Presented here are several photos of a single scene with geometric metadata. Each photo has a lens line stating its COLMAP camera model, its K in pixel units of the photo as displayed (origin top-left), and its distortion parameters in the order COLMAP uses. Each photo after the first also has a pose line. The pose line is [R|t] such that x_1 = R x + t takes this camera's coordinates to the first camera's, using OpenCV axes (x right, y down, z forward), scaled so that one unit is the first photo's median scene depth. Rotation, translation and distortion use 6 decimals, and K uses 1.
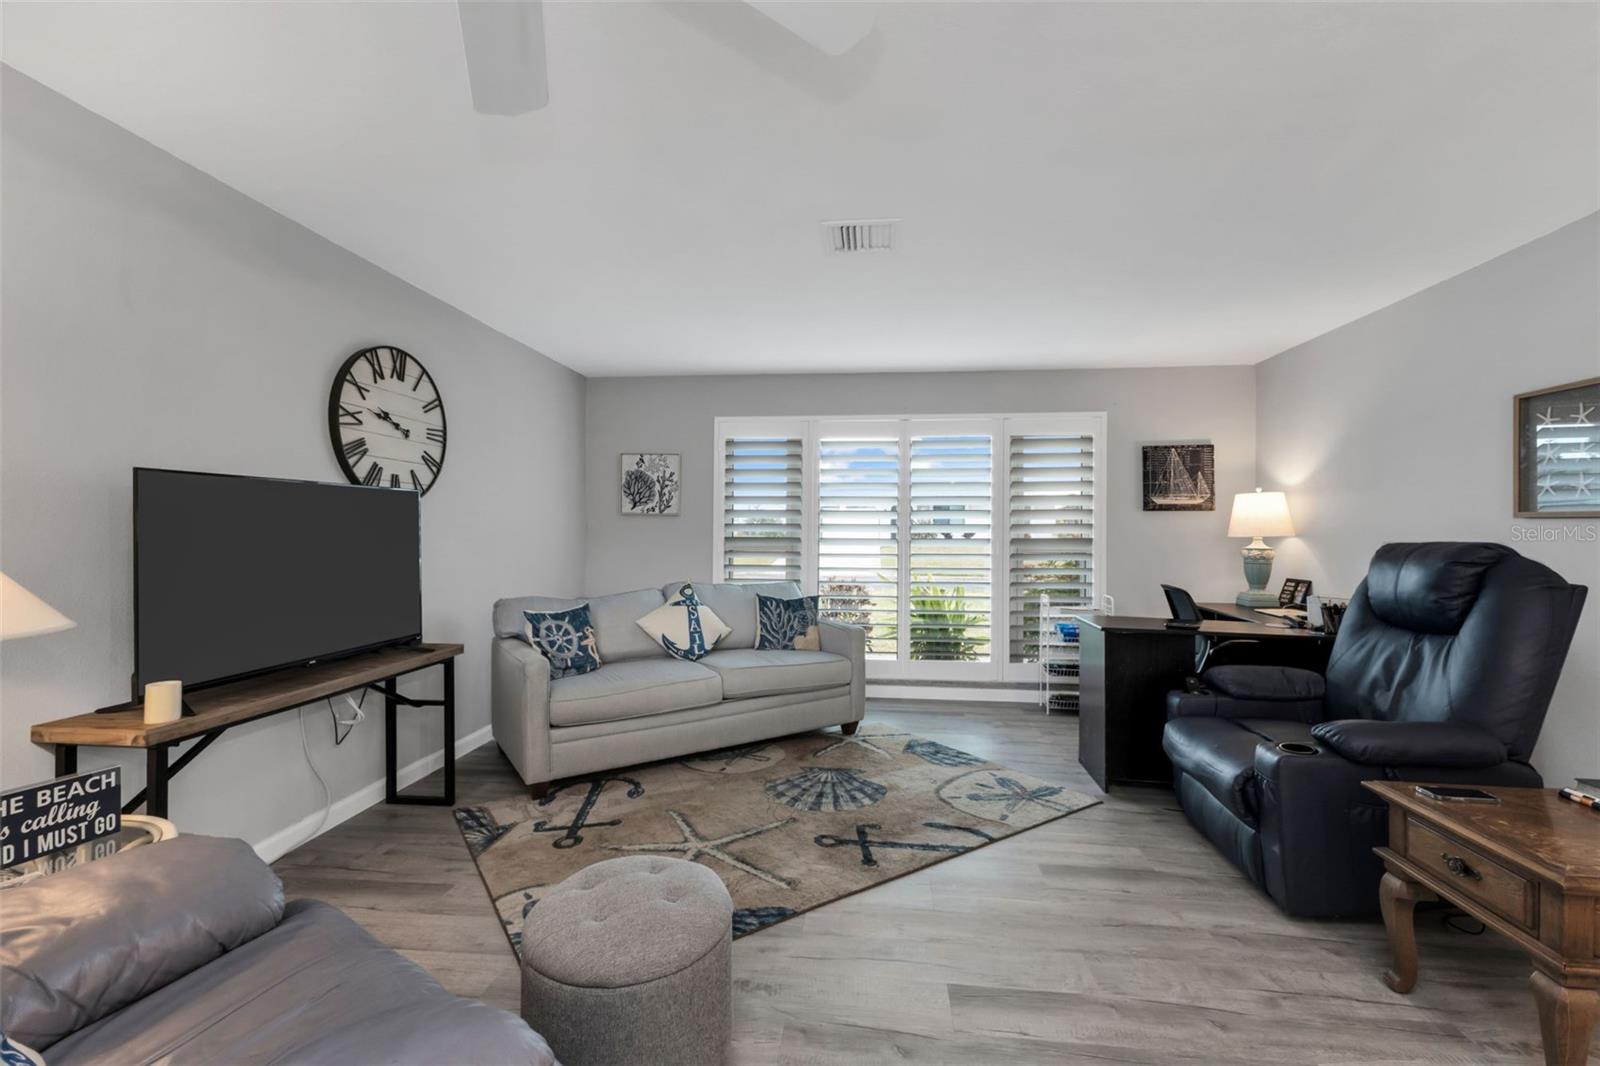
lens RADIAL K [[688.4, 0, 801.8], [0, 688.4, 529.6], [0, 0, 1]] dist [0.009000, -0.000275]
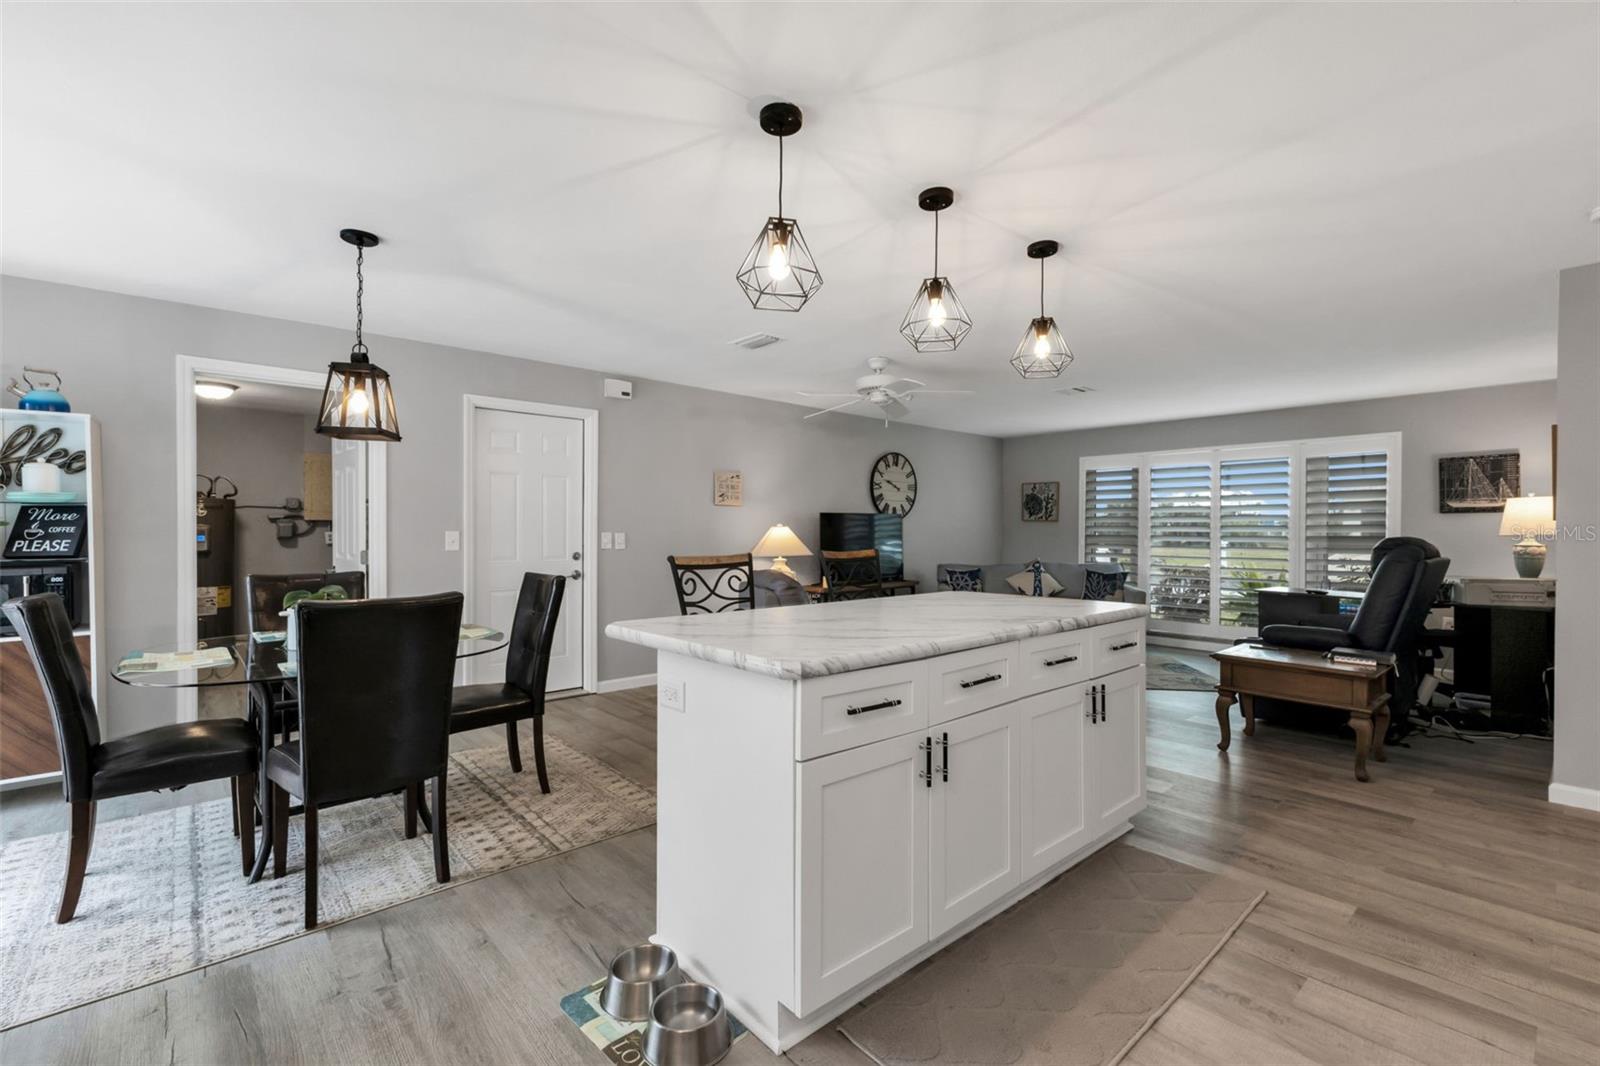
lens RADIAL K [[694.9, 0, 798.2], [0, 694.9, 533.8], [0, 0, 1]] dist [0.008676, -0.000418]
pose [[0.738933, 0.001014, -0.673778, 0.752386], [0.003362, 0.999981, 0.005192, -0.002801], [0.673771, -0.006102, 0.738915, -0.953111]]
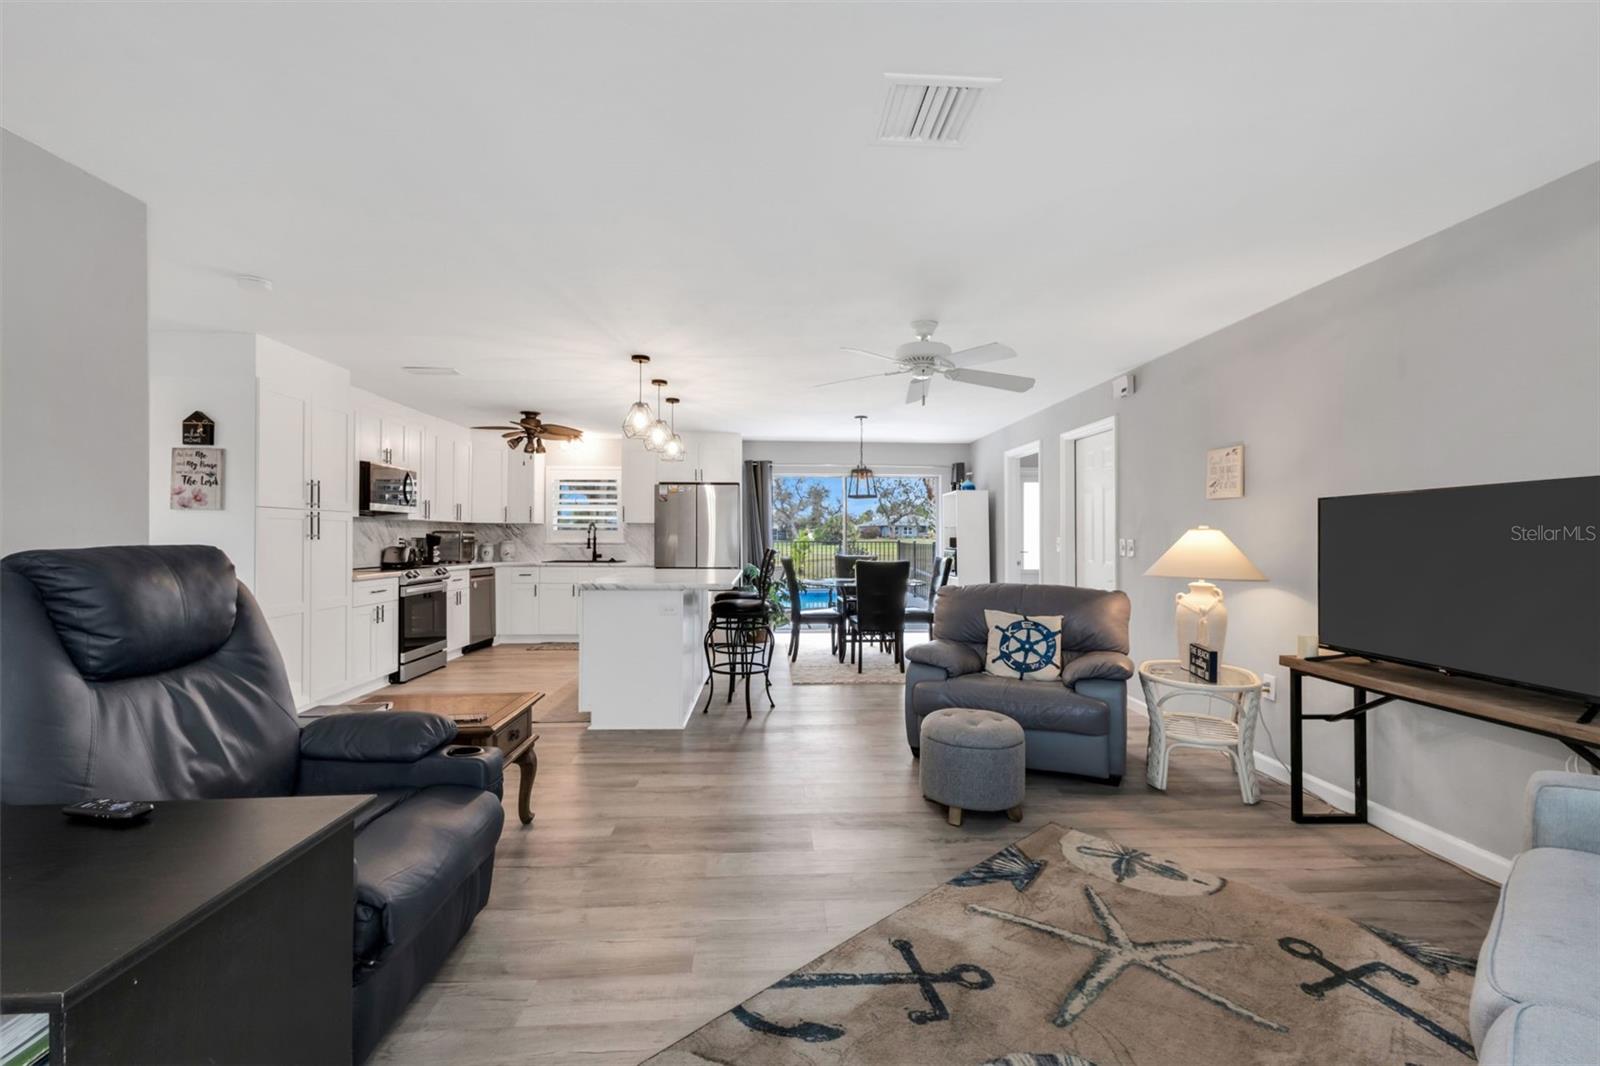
lens RADIAL K [[700.0, 0, 801.0], [0, 700.0, 533.0], [0, 0, 1]] dist [0.009122, -0.001108]
pose [[-0.987327, -0.005900, -0.158587, 0.275945], [-0.004548, 0.999950, -0.008890, 0.006168], [0.158632, -0.008056, -0.987305, 1.423037]]
